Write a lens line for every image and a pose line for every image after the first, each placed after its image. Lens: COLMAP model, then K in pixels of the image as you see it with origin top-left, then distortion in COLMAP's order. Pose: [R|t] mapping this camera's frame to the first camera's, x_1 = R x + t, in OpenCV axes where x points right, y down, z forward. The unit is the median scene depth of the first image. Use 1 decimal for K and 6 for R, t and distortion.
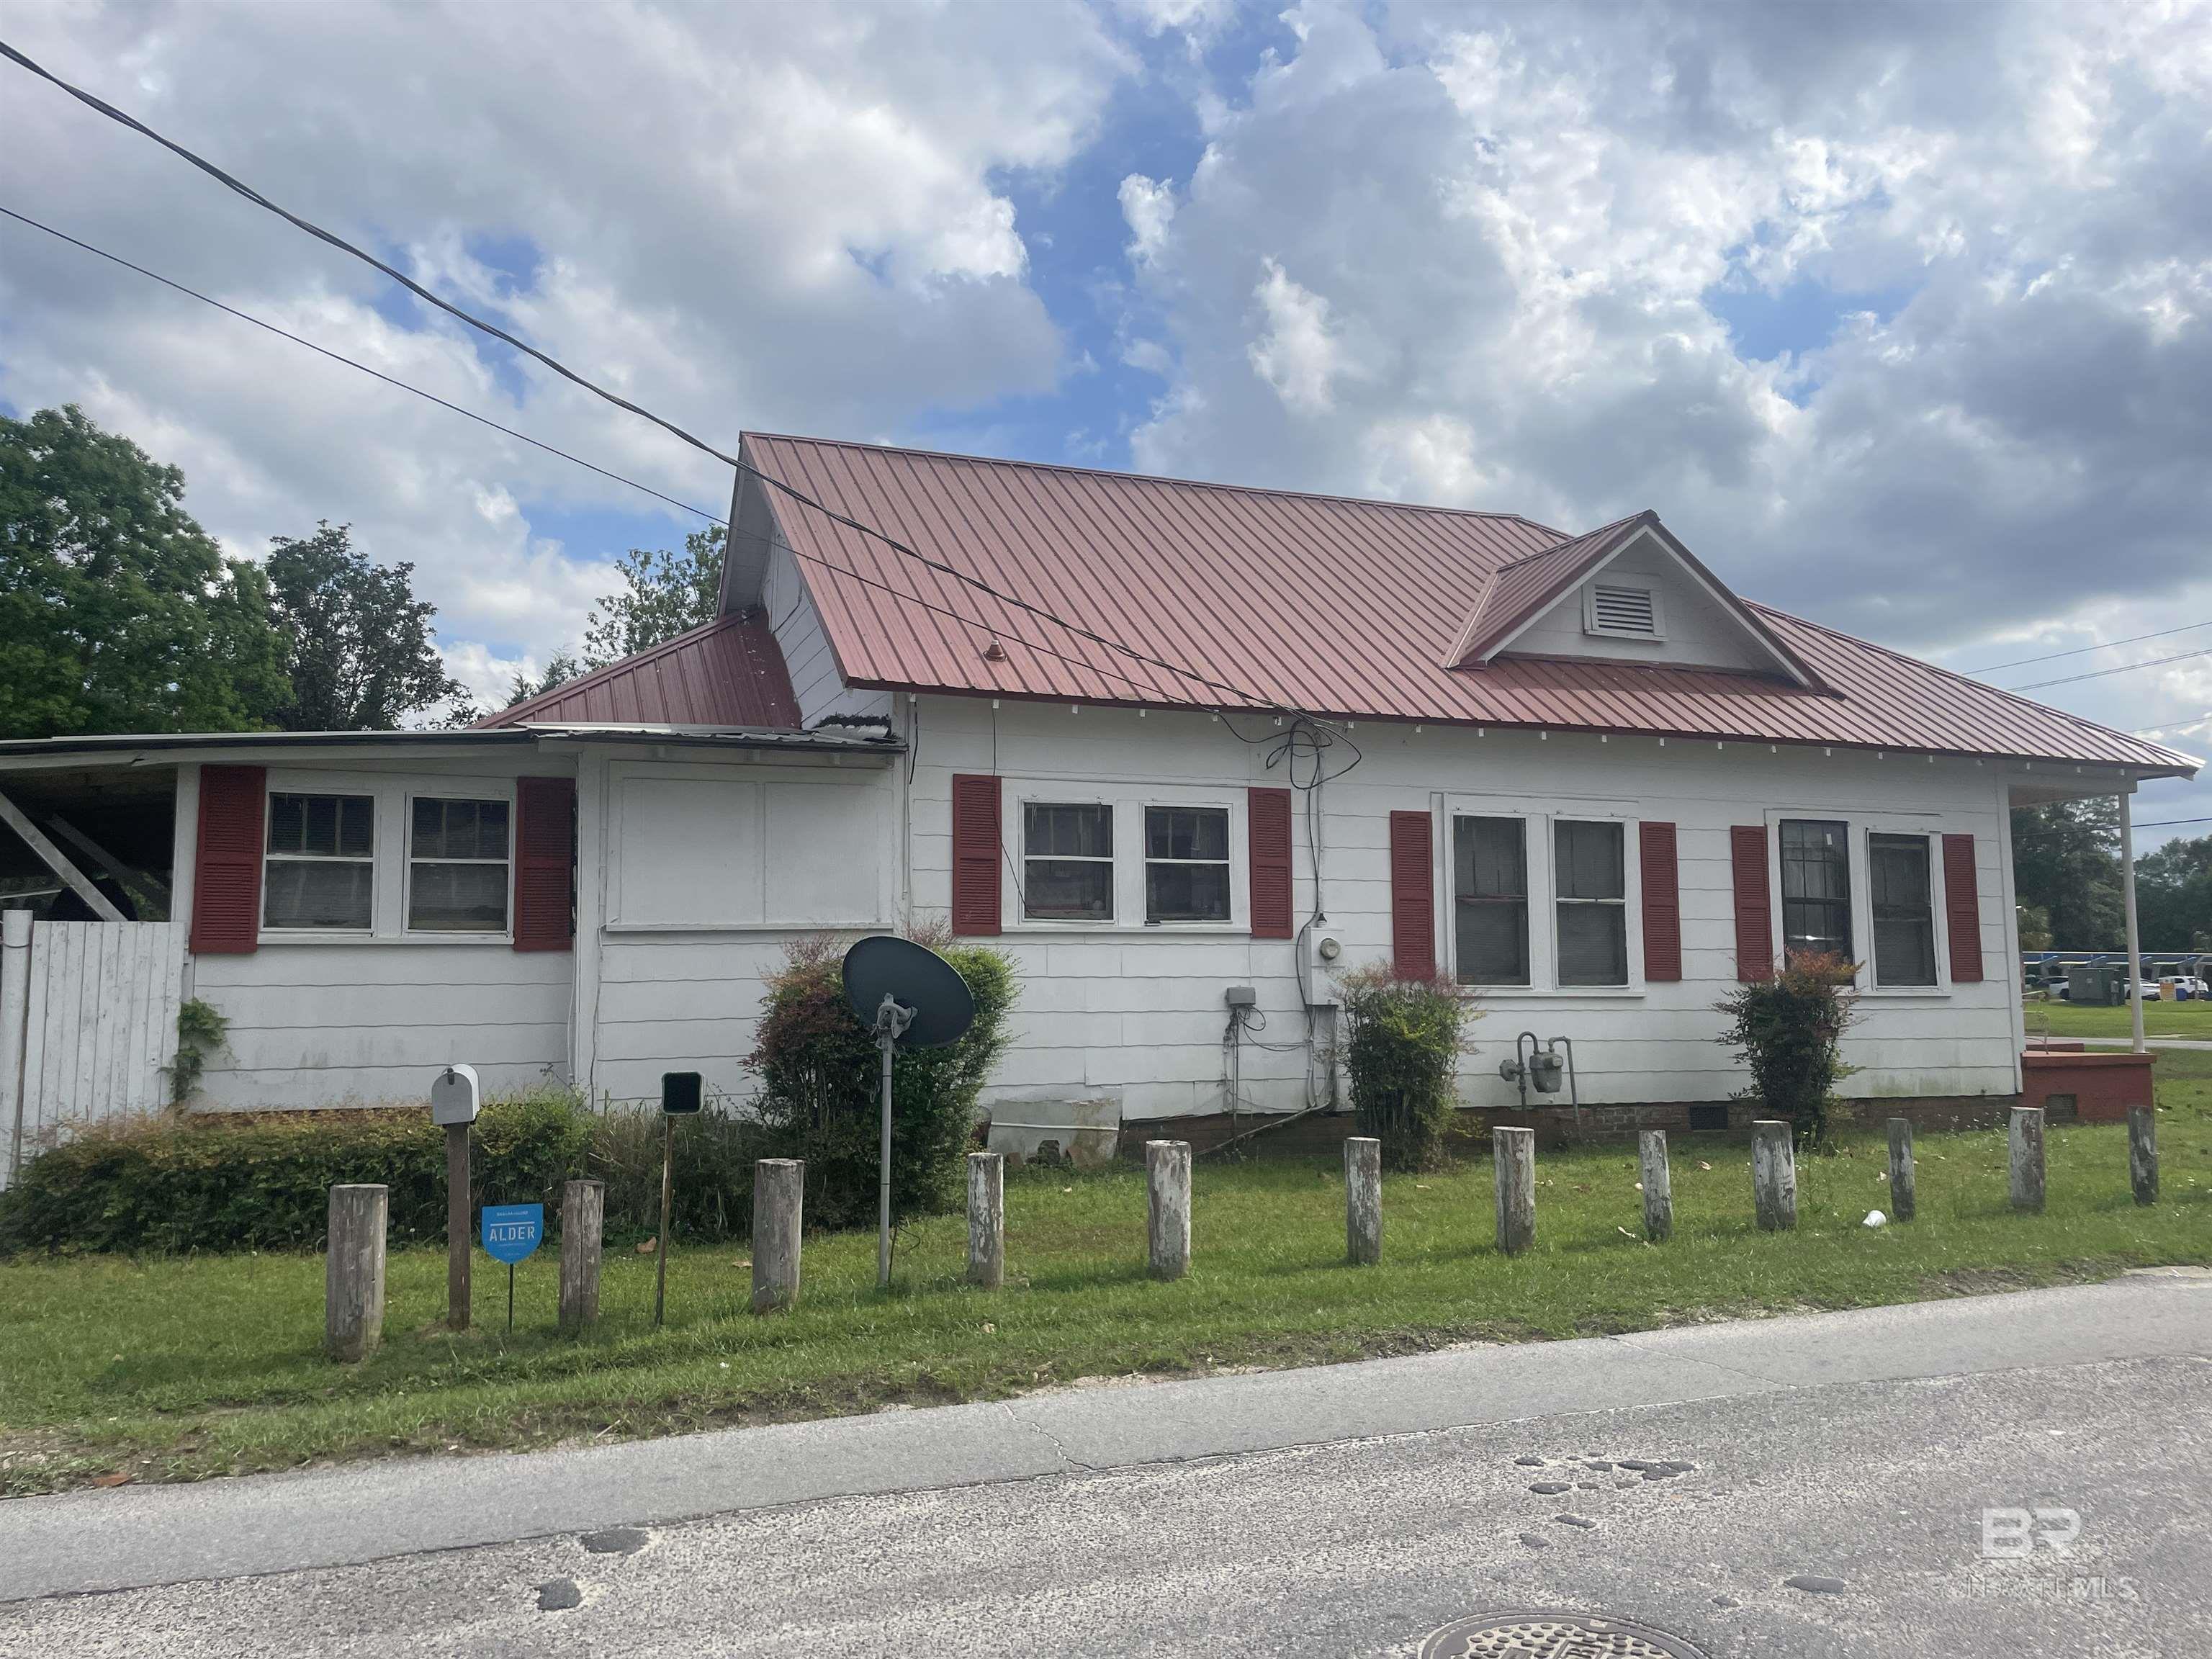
lens RADIAL K [[1683.3, 0, 1102.8], [0, 1683.3, 807.2], [0, 0, 1]] dist [0.088383, -0.115023]
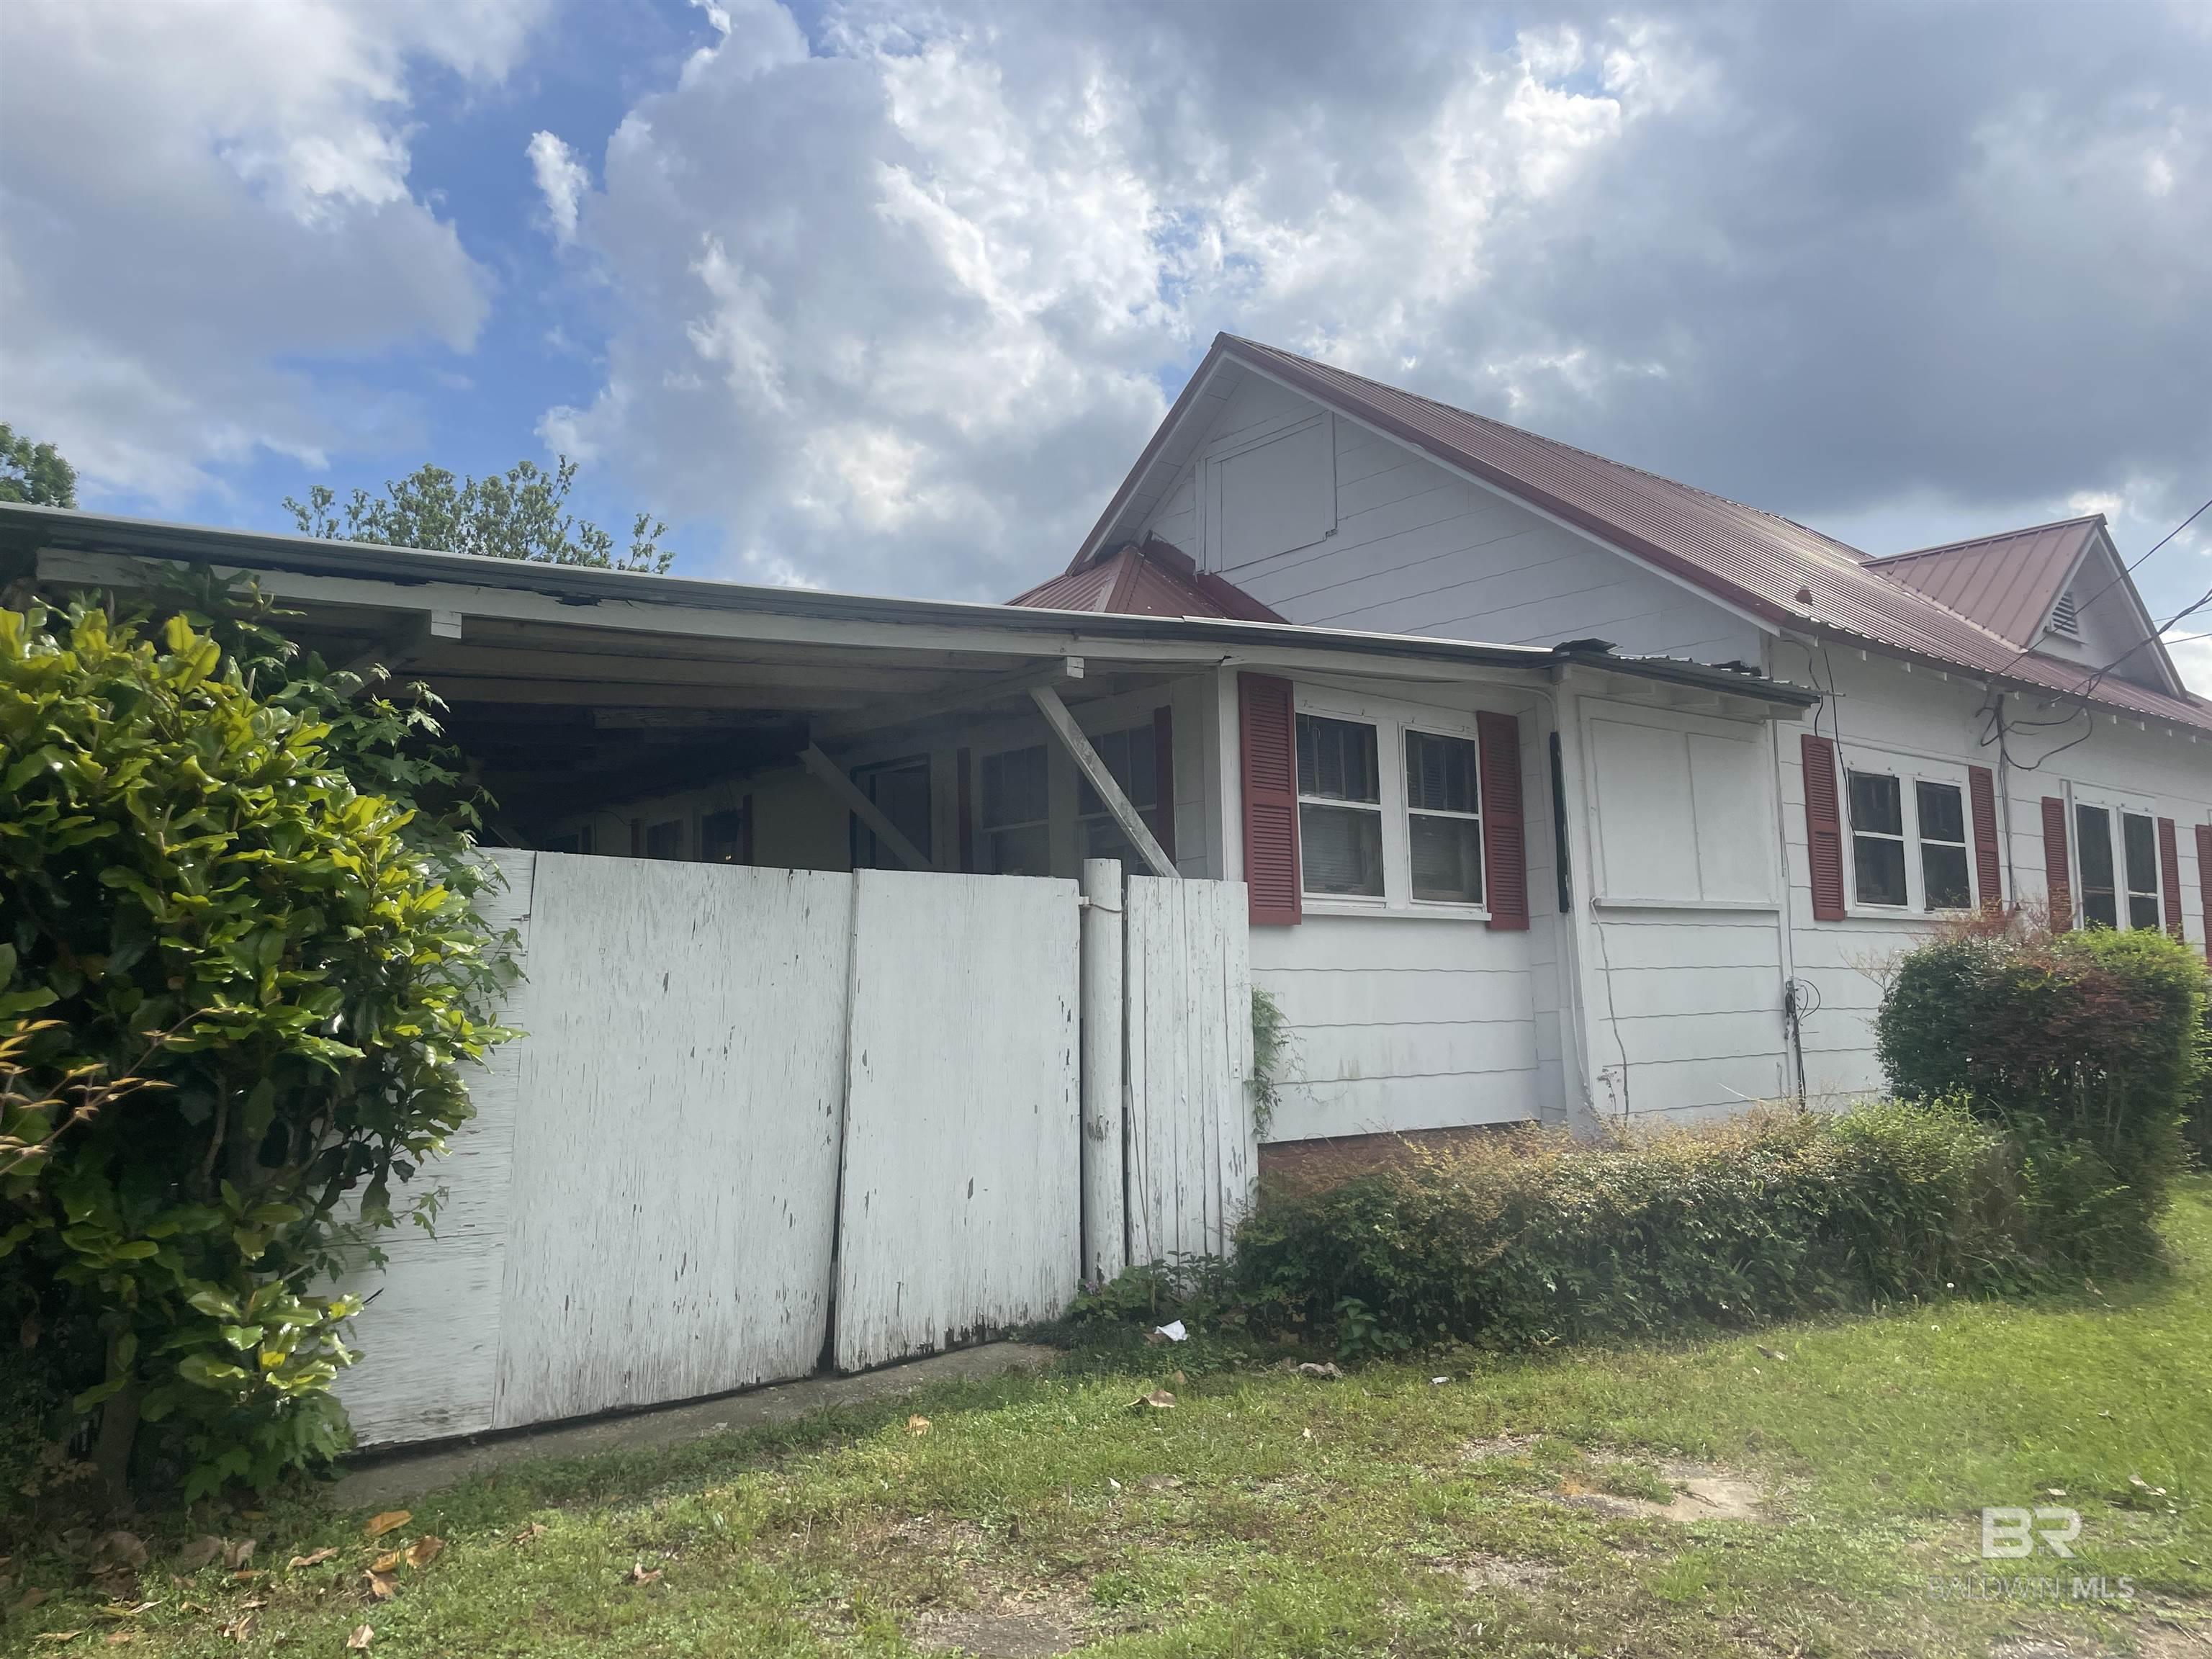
lens RADIAL K [[1720.9, 0, 1106.0], [0, 1720.9, 829.5], [0, 0, 1]] dist [0.060860, -0.001296]
pose [[0.940375, 0.028532, 0.338940, -0.797931], [-0.031131, 0.999513, 0.002230, 0.042138], [-0.338711, -0.012648, 0.940805, 0.308158]]
